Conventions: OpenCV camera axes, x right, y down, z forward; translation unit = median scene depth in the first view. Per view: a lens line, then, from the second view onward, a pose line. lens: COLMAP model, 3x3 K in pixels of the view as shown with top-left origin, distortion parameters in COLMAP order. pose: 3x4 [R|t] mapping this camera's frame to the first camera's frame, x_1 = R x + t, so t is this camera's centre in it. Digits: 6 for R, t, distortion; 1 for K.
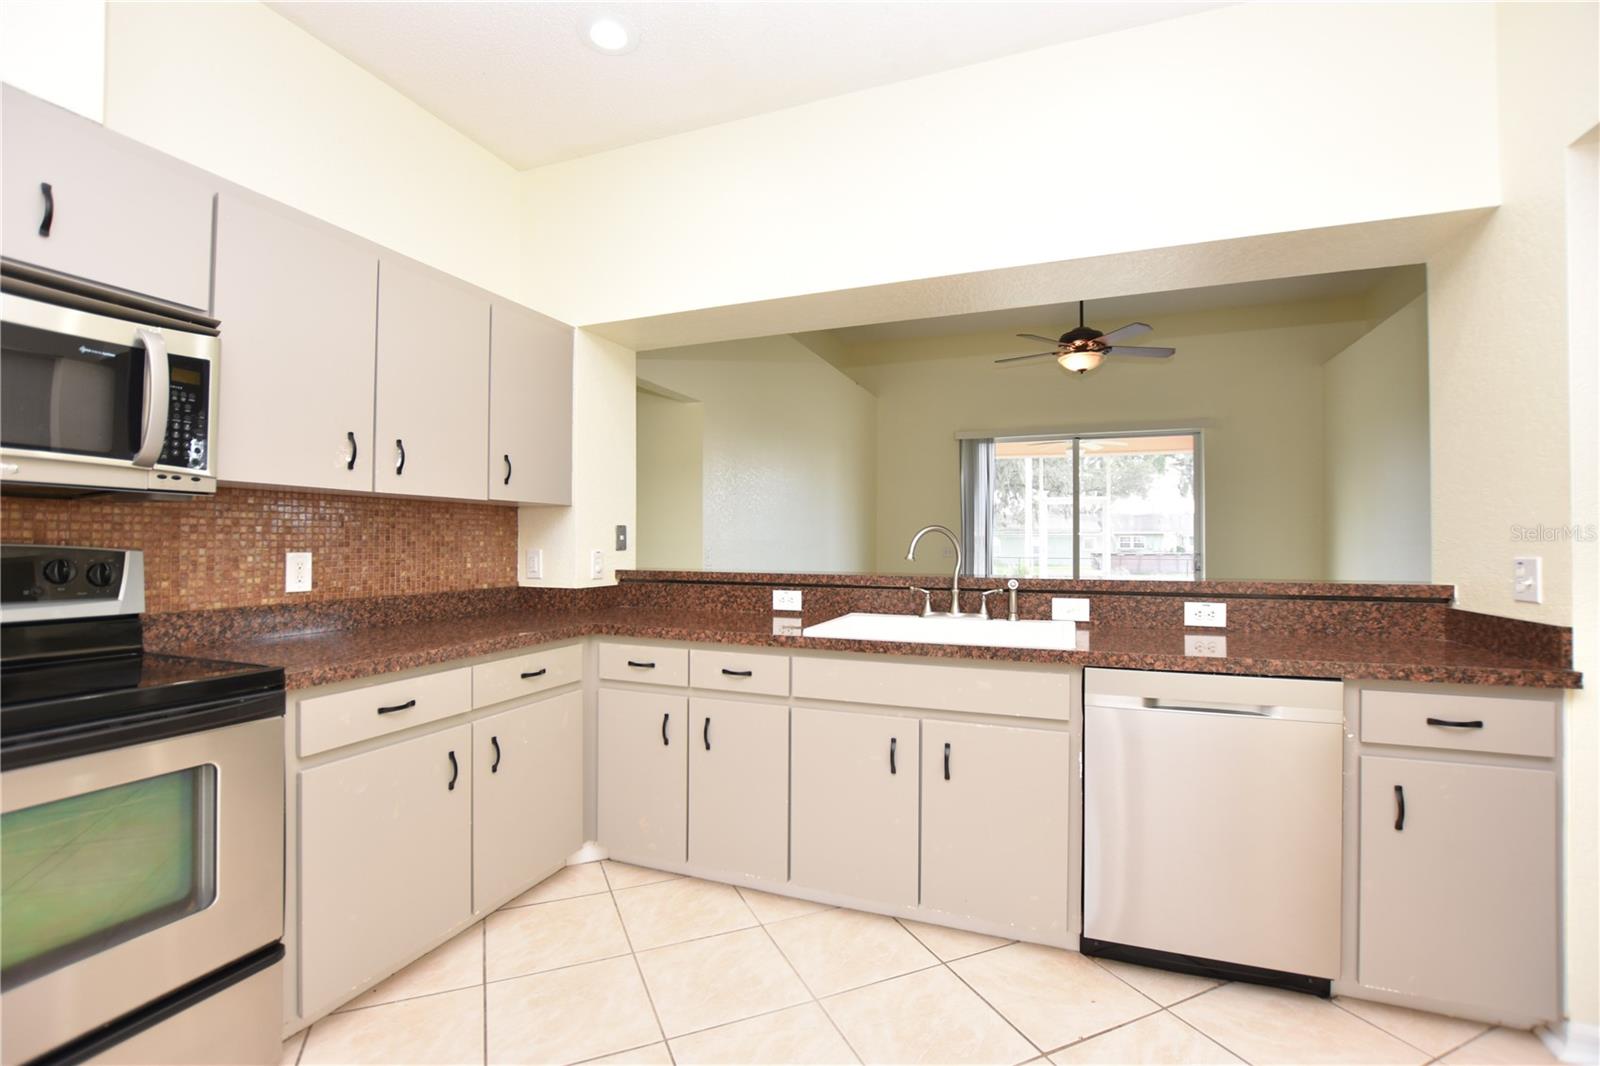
lens RADIAL K [[714.9, 0, 791.7], [0, 714.9, 532.7], [0, 0, 1]] dist [-0.032027, 0.004927]
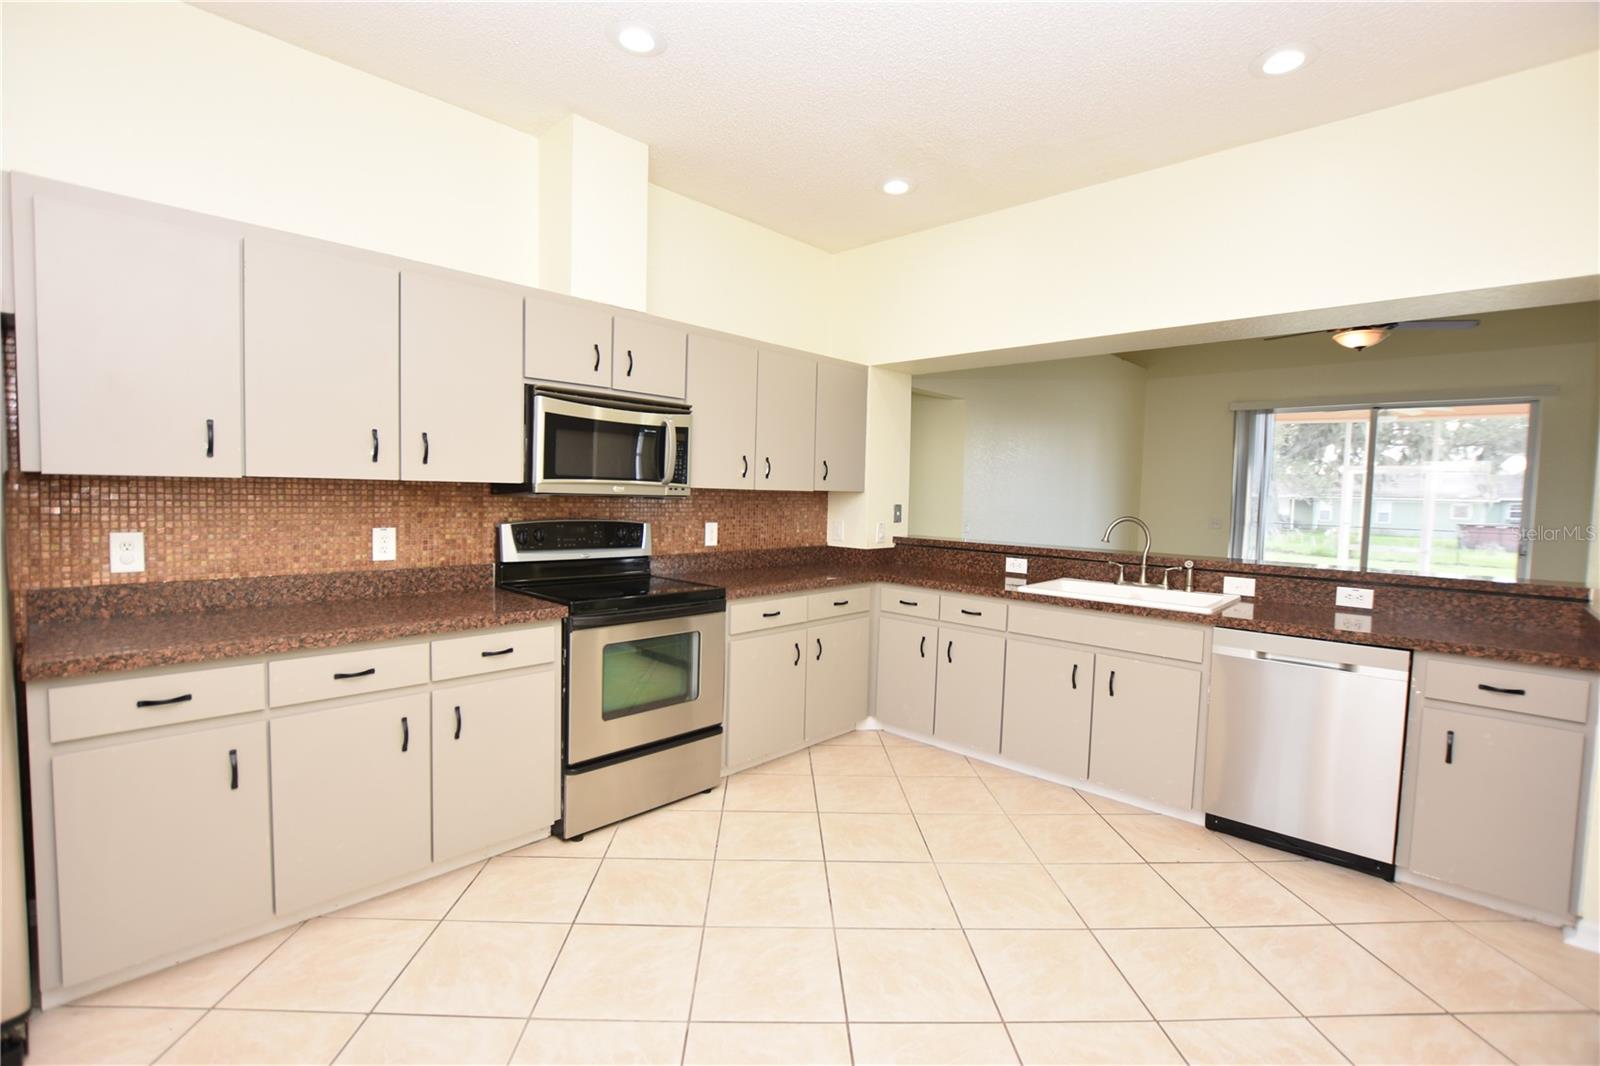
lens RADIAL K [[714.9, 0, 791.7], [0, 714.9, 532.7], [0, 0, 1]] dist [-0.032027, 0.004927]
pose [[0.927803, 0.041168, -0.370792, 0.124748], [-0.016321, 0.997420, 0.069900, -0.071151], [0.372713, -0.058802, 0.926082, -0.526462]]
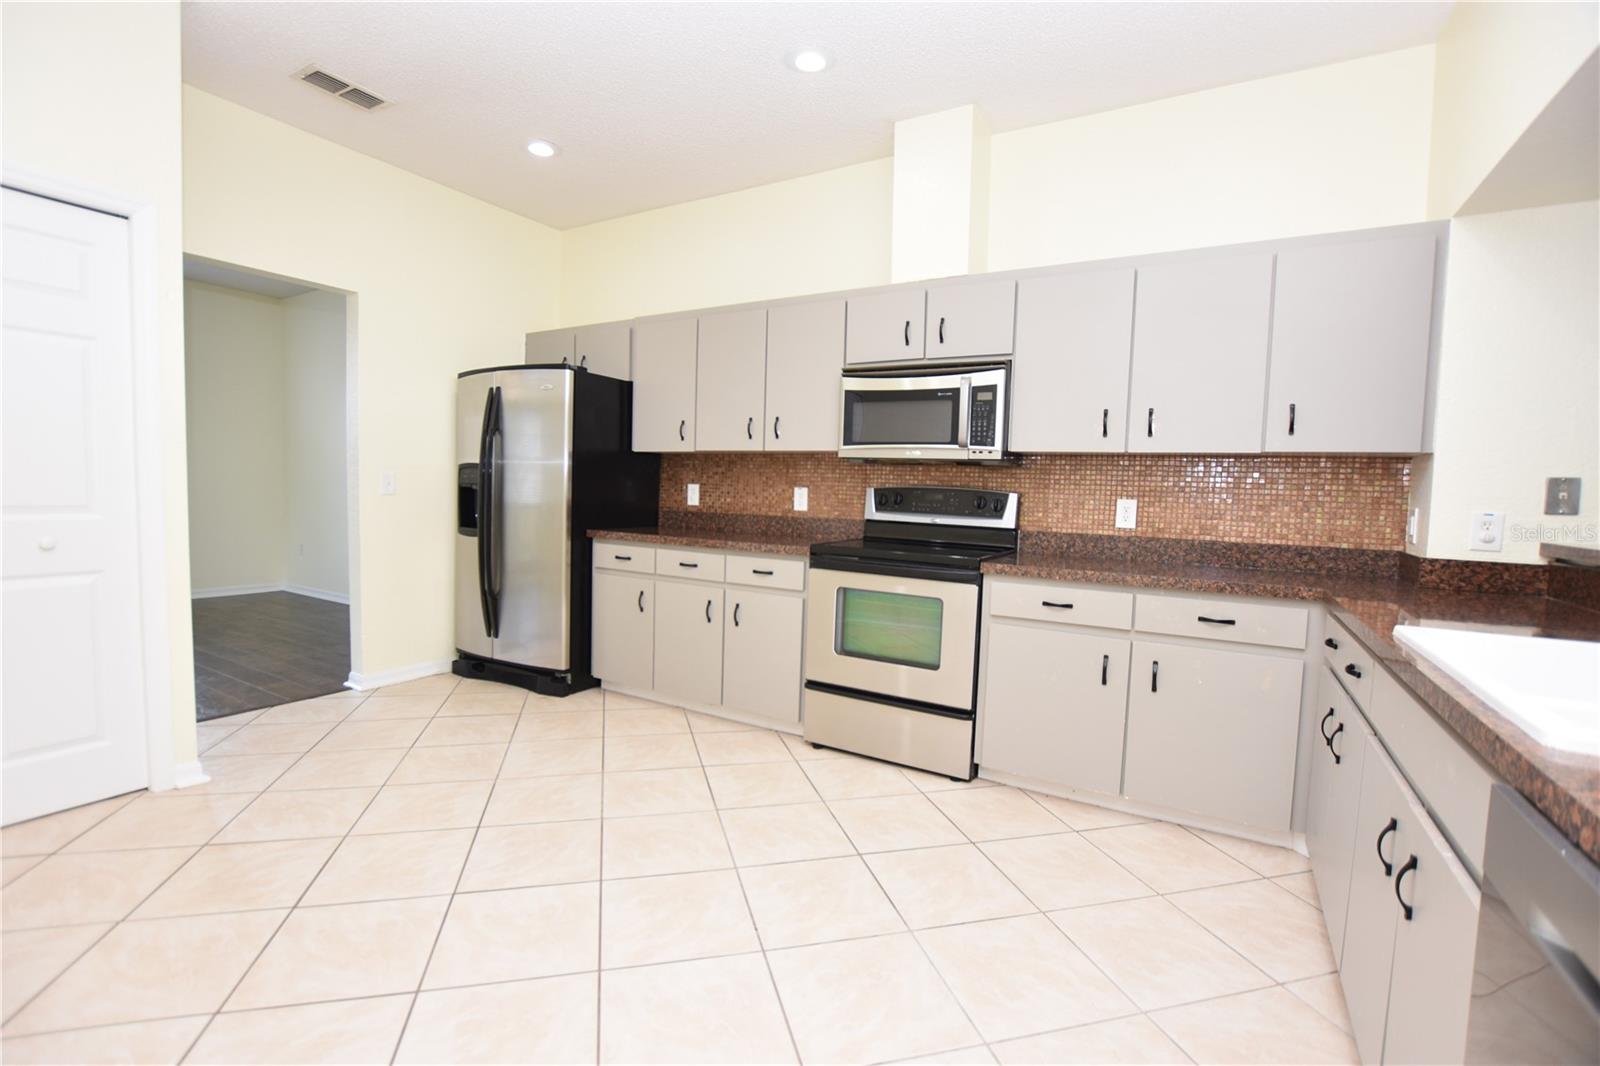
lens RADIAL K [[714.9, 0, 791.7], [0, 714.9, 532.7], [0, 0, 1]] dist [-0.032027, 0.004927]
pose [[-0.154672, 0.056866, -0.986328, 0.745281], [-0.015787, 0.998072, 0.060019, 0.019592], [0.987840, 0.024855, -0.153476, 0.557097]]
